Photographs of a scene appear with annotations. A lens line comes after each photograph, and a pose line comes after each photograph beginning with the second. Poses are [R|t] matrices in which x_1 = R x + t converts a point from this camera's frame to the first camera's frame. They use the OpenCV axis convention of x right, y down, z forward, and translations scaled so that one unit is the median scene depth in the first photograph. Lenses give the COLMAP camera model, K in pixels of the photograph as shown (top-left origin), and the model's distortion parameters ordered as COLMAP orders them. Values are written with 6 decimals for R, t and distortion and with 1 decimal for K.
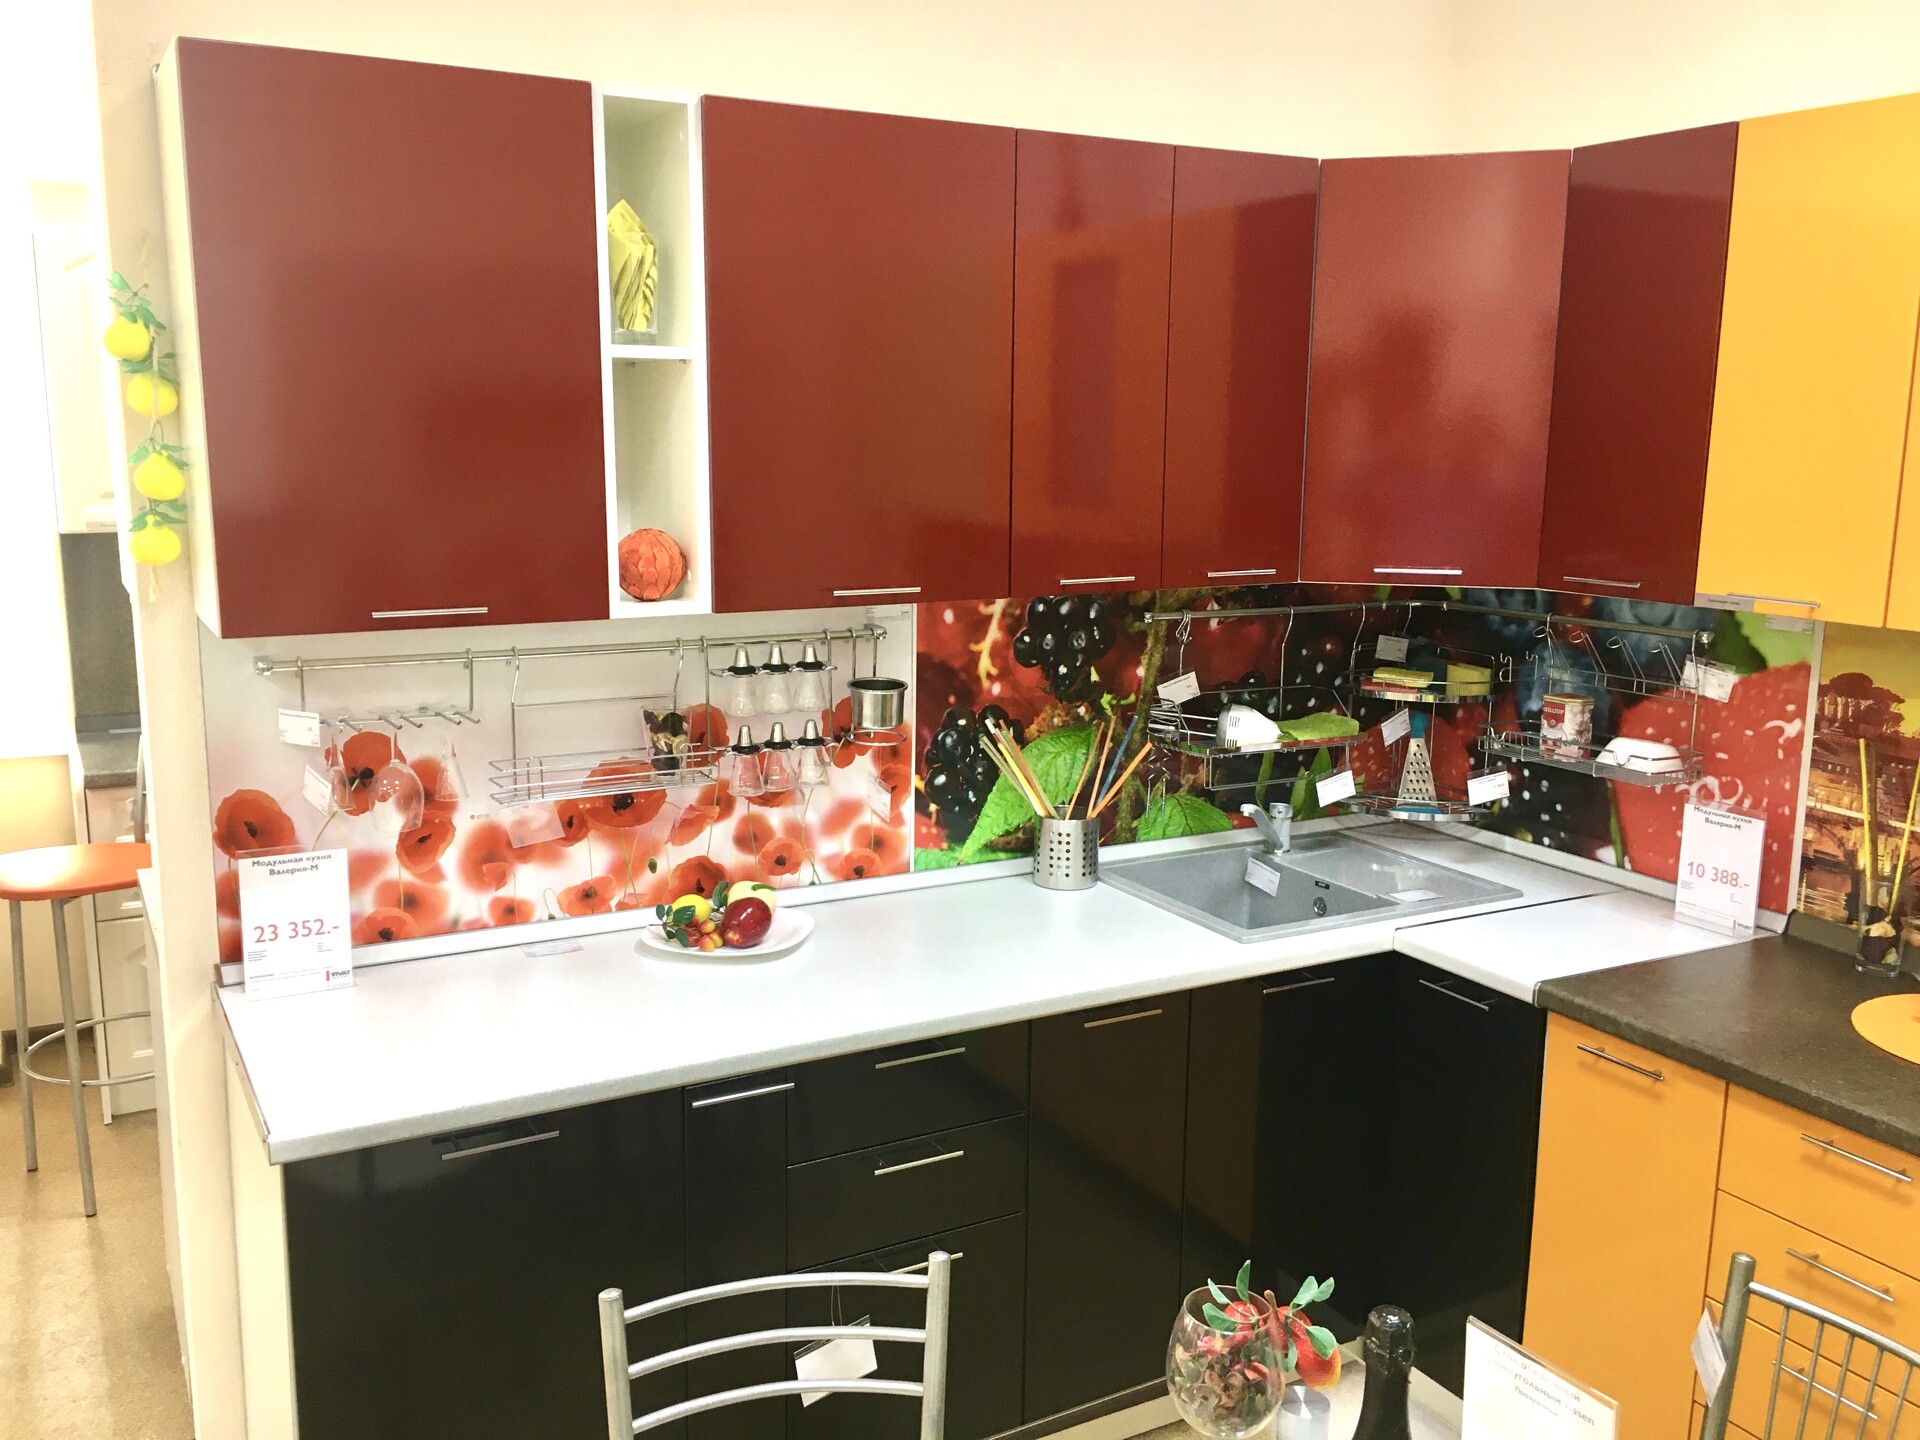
lens RADIAL K [[1674.9, 0, 956.5], [0, 1674.9, 717.1], [0, 0, 1]] dist [0.057782, -0.072833]
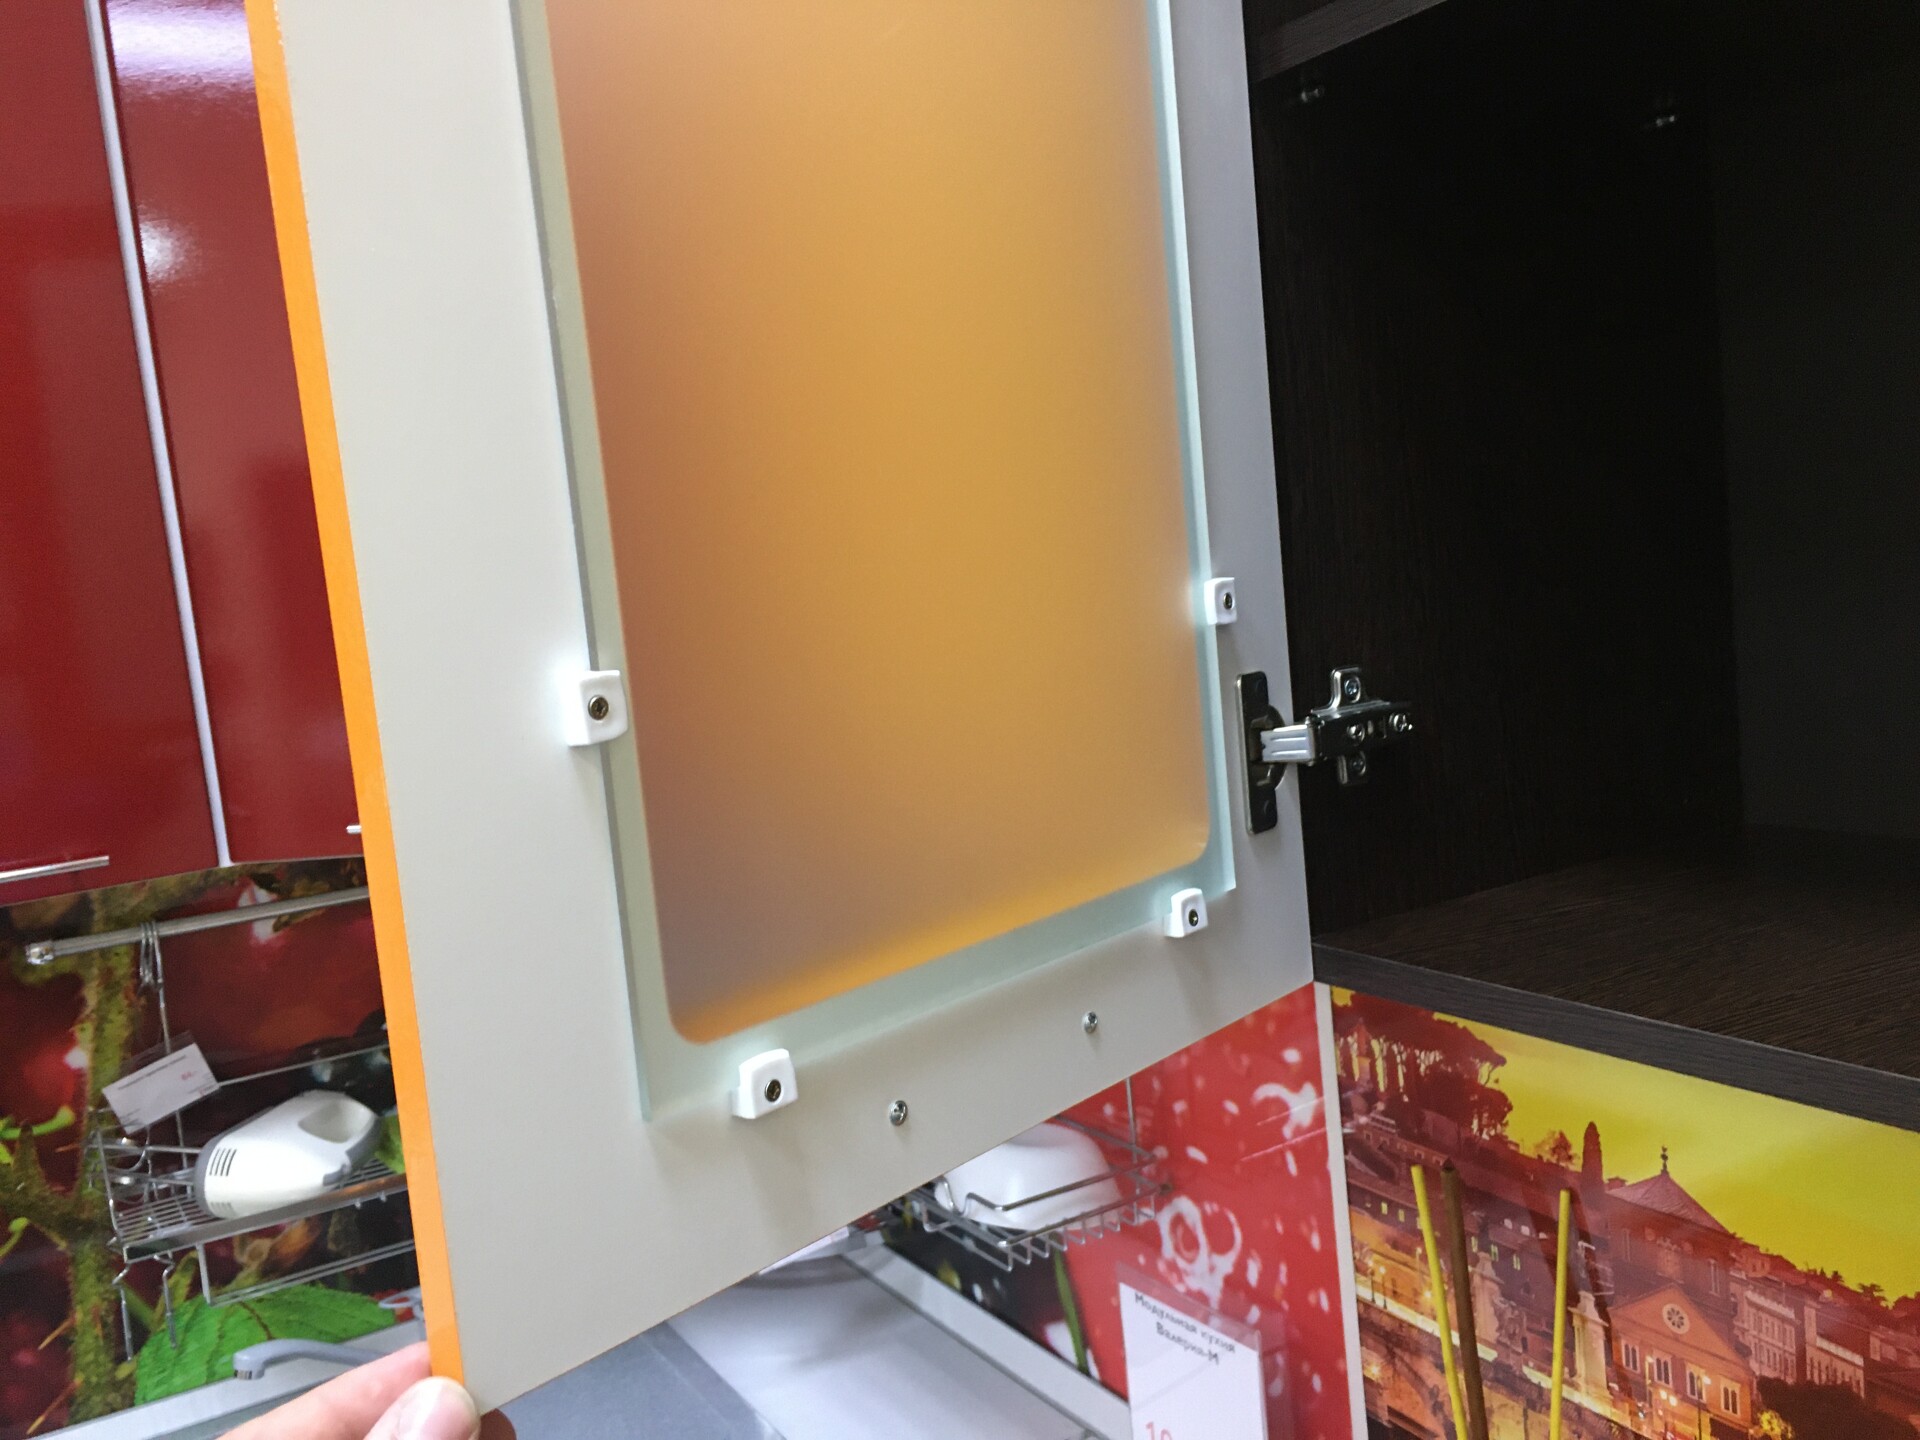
lens RADIAL K [[1674.9, 0, 961.4], [0, 1674.9, 721.9], [0, 0, 1]] dist [0.057782, -0.072833]
pose [[0.992891, -0.114050, 0.034073, 0.391958], [0.116250, 0.990632, -0.071652, -0.064529], [-0.025582, 0.075104, 0.996848, 0.559479]]
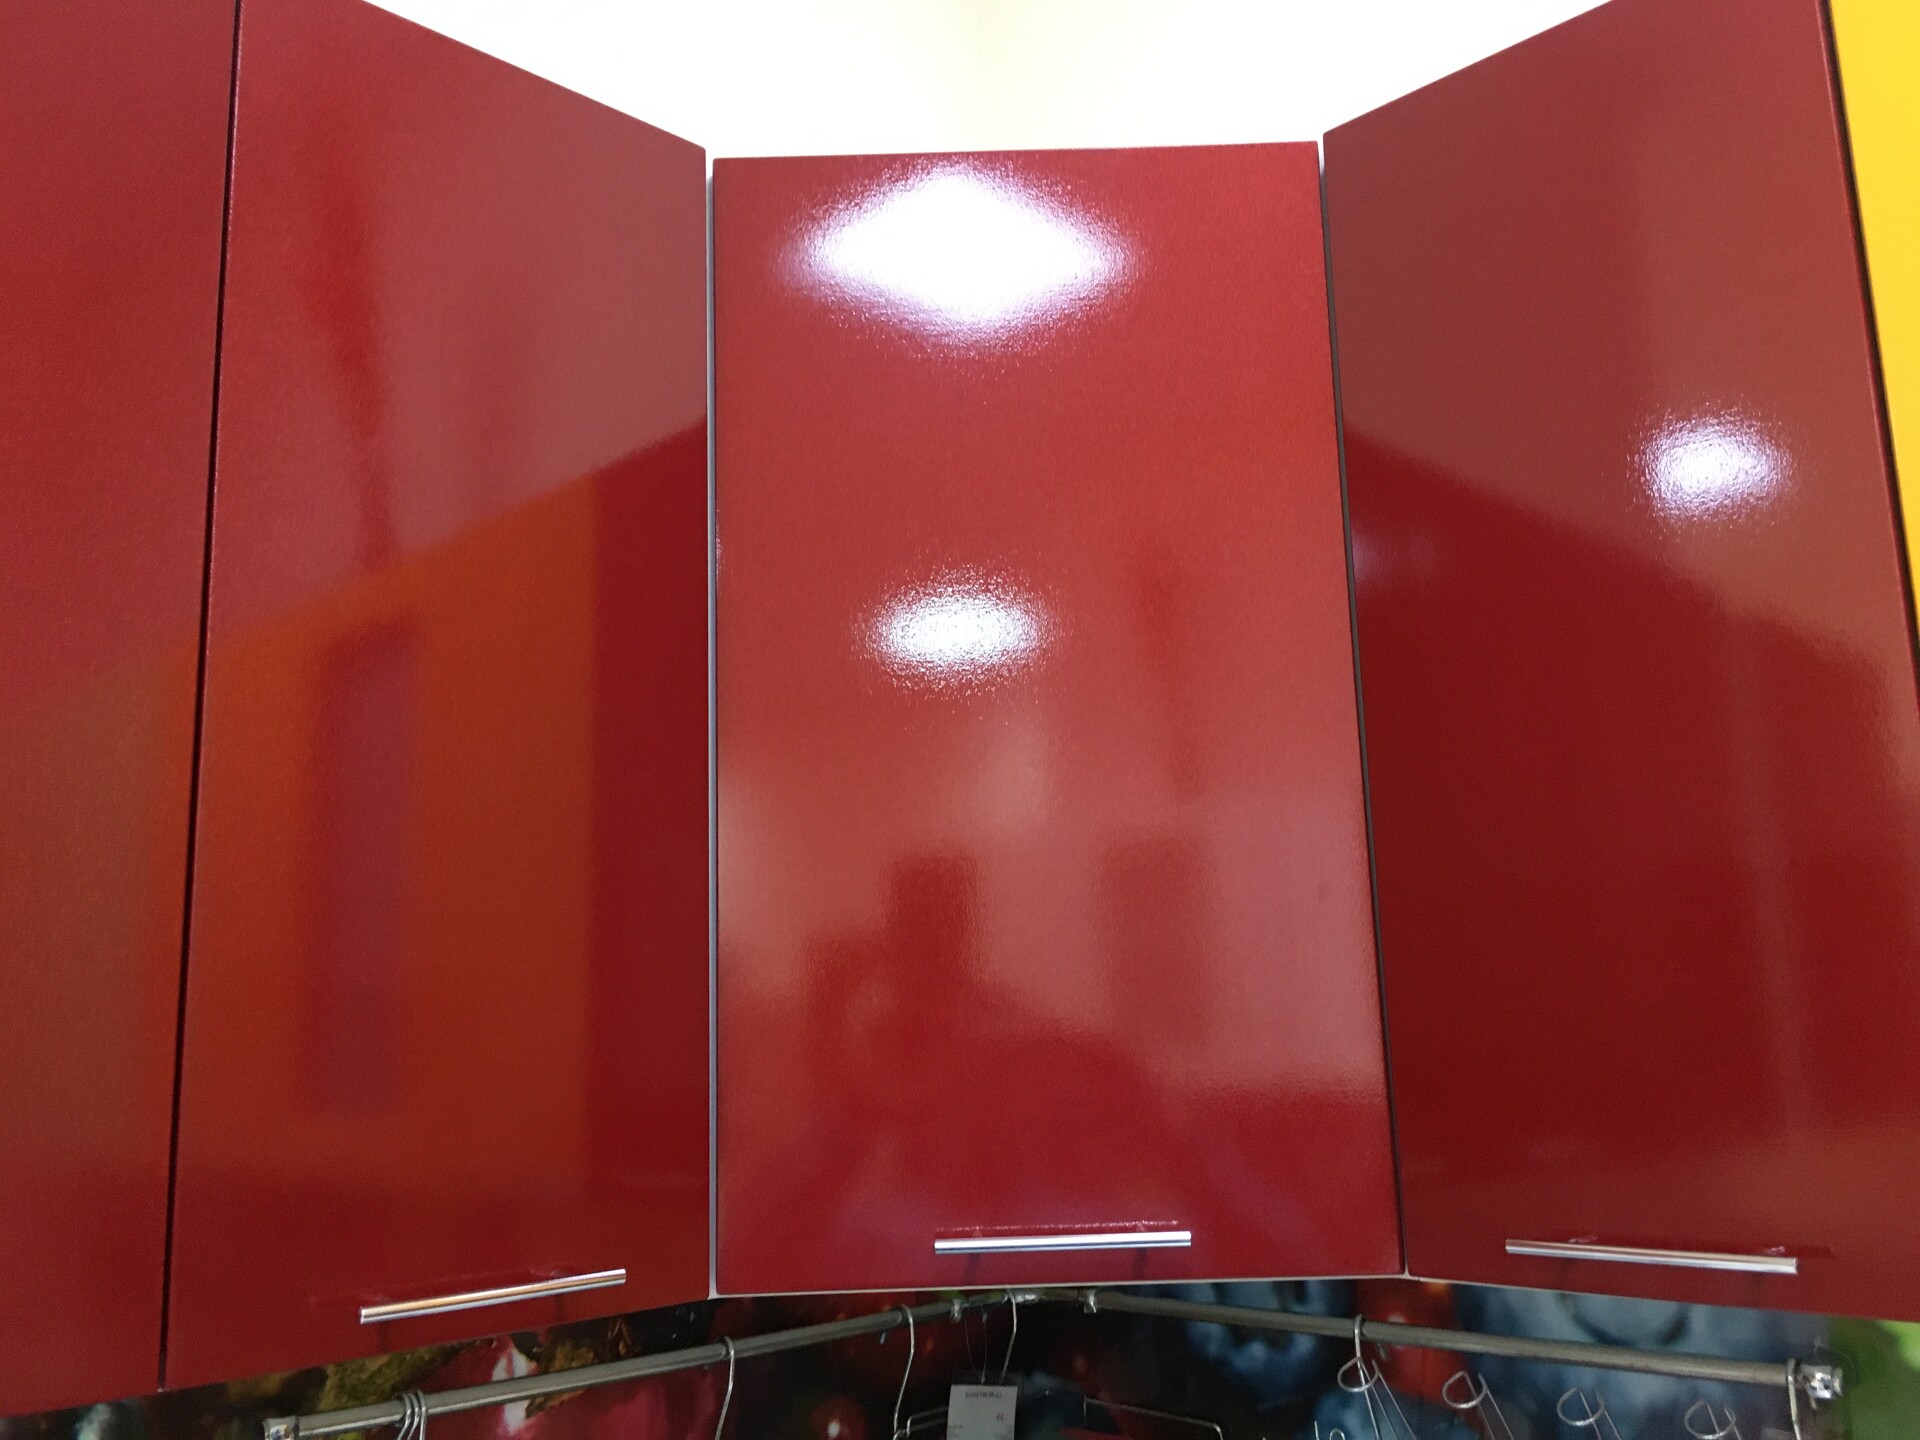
lens RADIAL K [[1674.9, 0, 956.3], [0, 1674.9, 718.0], [0, 0, 1]] dist [0.057782, -0.072833]
pose [[0.964456, 0.013785, 0.263883, 0.165932], [0.082085, 0.933602, -0.348782, -0.069281], [-0.251170, 0.358046, 0.899287, 0.669583]]
